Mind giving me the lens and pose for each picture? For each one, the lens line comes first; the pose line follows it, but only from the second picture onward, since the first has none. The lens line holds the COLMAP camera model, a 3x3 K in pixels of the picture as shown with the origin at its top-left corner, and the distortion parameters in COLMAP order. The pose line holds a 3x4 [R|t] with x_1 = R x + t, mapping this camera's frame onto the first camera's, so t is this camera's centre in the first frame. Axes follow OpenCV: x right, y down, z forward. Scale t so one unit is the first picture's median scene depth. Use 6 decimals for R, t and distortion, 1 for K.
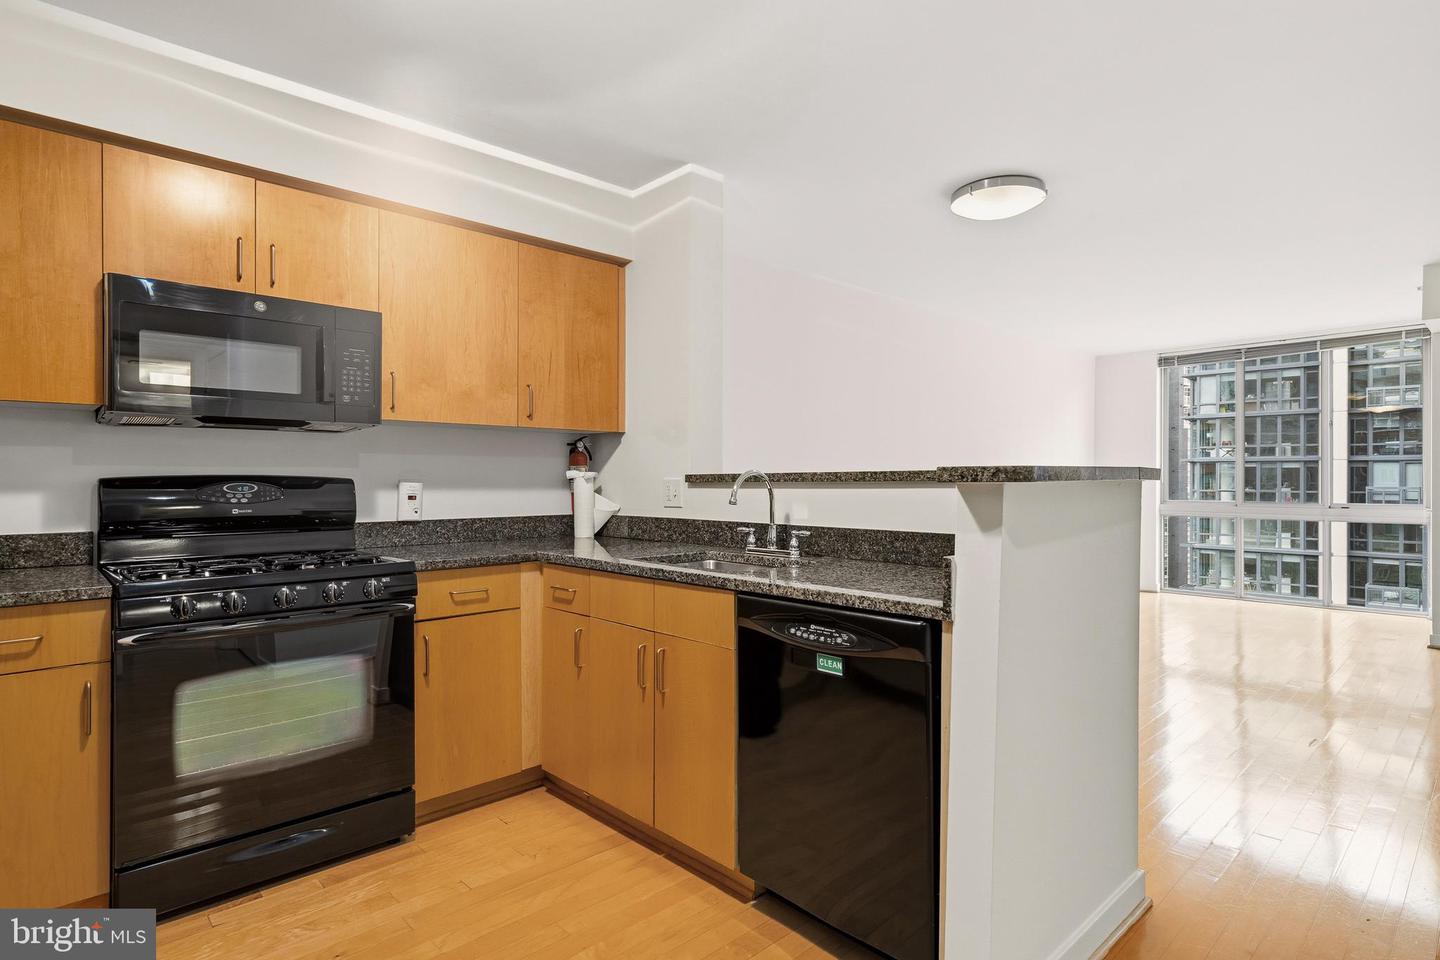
lens RADIAL K [[751.6, 0, 714.1], [0, 751.6, 483.5], [0, 0, 1]] dist [0.001493, 0.000694]
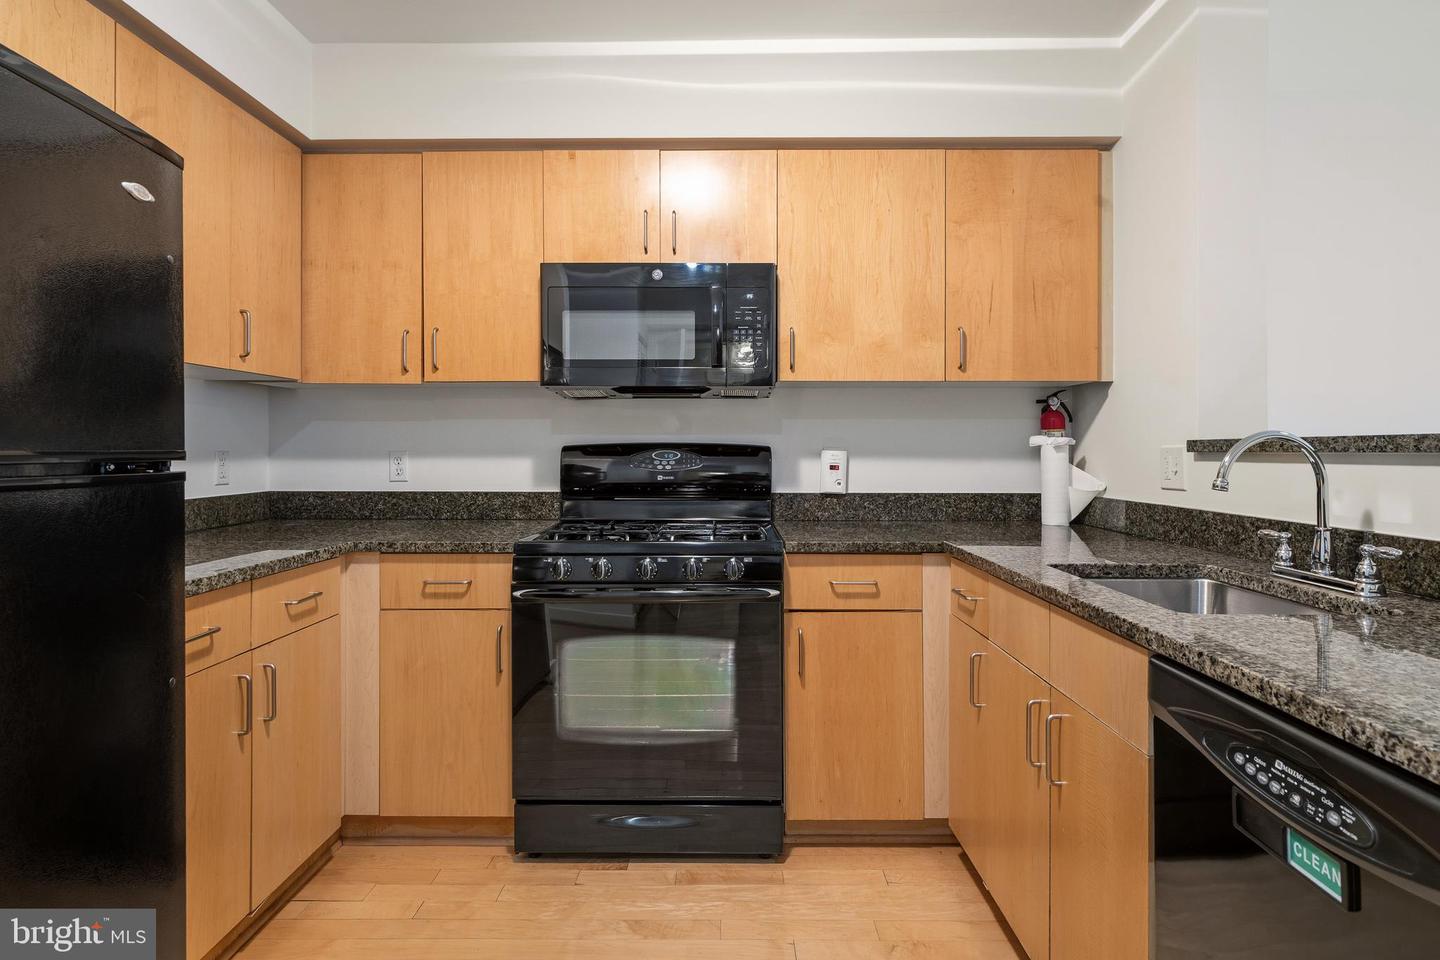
lens RADIAL K [[758.3, 0, 721.8], [0, 758.3, 447.5], [0, 0, 1]] dist [0.000825, 0.000430]
pose [[0.724218, 0.001396, -0.689569, 0.127567], [-0.005190, 0.999981, -0.003427, -0.001129], [0.689551, 0.006061, 0.724212, 0.263388]]
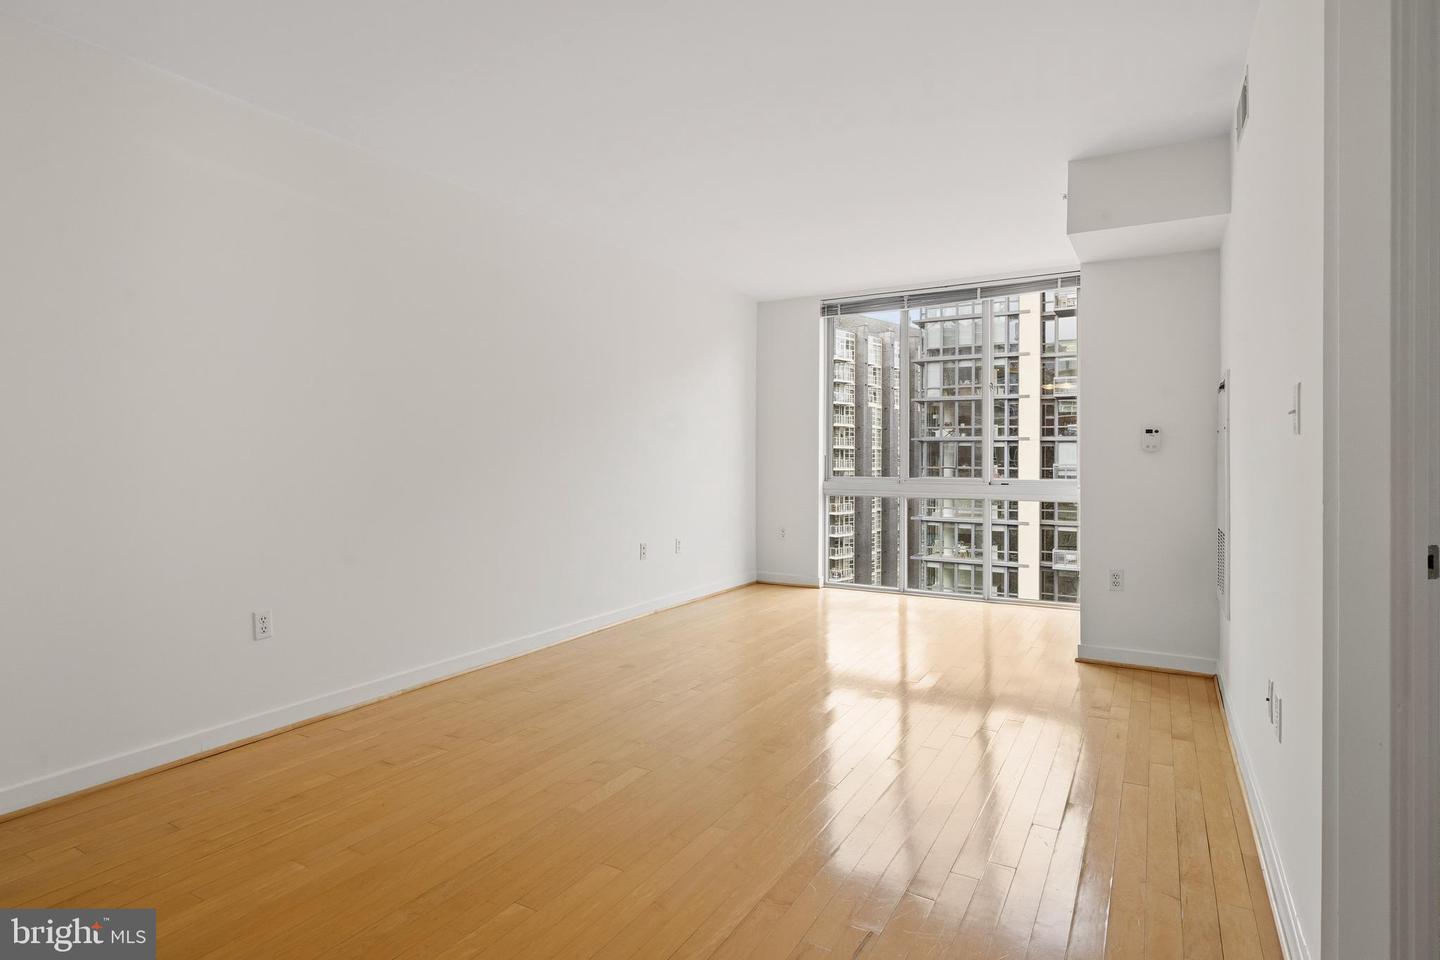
lens RADIAL K [[742.2, 0, 720.7], [0, 742.2, 467.3], [0, 0, 1]] dist [0.000310, 0.000292]
pose [[0.959295, -0.002442, 0.282396, 0.612457], [0.000528, 0.999976, 0.006853, 0.014318], [-0.282406, -0.006425, 0.959274, 0.593360]]
